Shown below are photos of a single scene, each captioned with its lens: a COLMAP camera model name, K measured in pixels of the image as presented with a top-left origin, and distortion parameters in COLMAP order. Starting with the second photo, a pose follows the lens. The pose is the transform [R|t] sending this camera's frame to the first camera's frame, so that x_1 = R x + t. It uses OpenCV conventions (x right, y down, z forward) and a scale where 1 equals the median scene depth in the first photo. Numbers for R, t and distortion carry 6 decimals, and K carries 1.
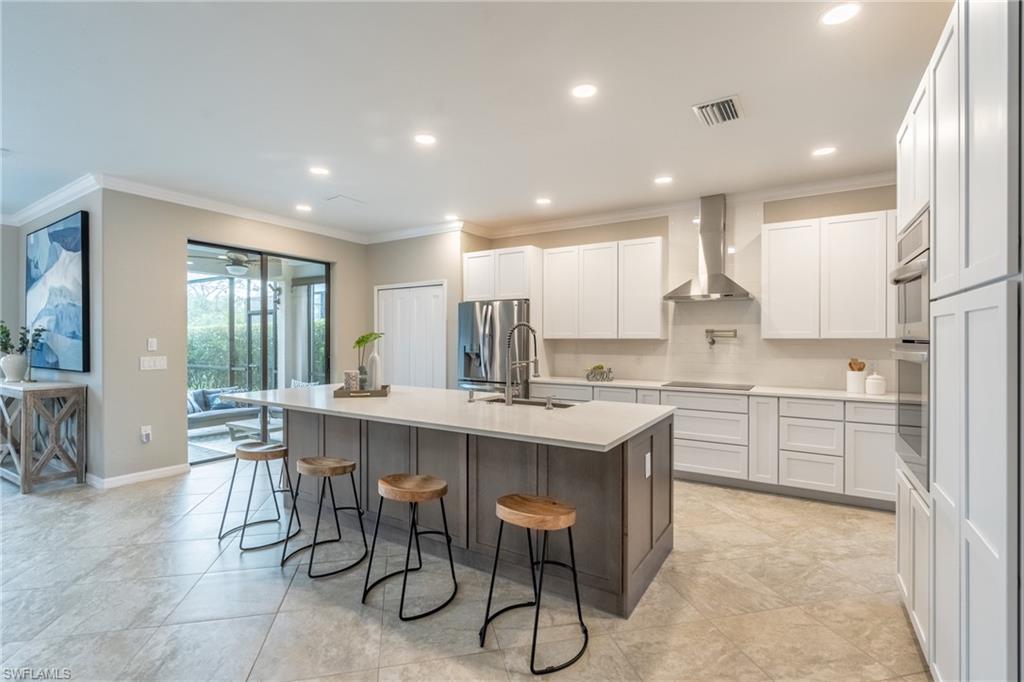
lens RADIAL K [[466.4, 0, 512.0], [0, 466.4, 341.0], [0, 0, 1]] dist [-0.002497, -0.000251]
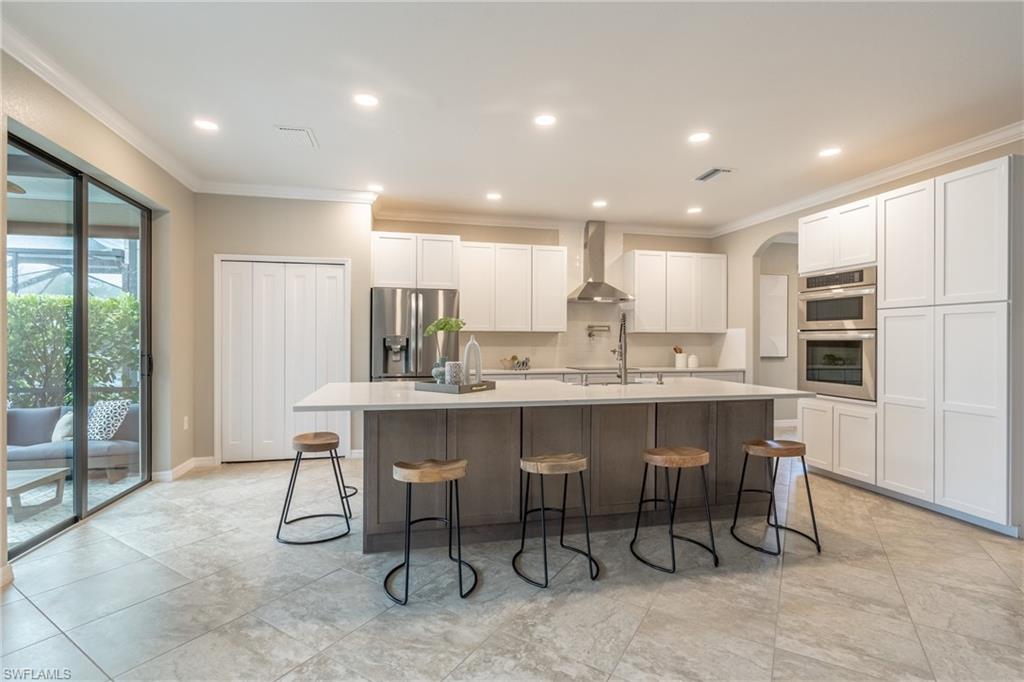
lens RADIAL K [[468.8, 0, 512.0], [0, 468.8, 341.0], [0, 0, 1]] dist [-0.003574, -0.000302]
pose [[0.706957, 0.000052, 0.707257, -0.620322], [0.002286, 0.999995, -0.002359, 0.020658], [-0.707253, 0.003284, 0.706953, 0.239034]]
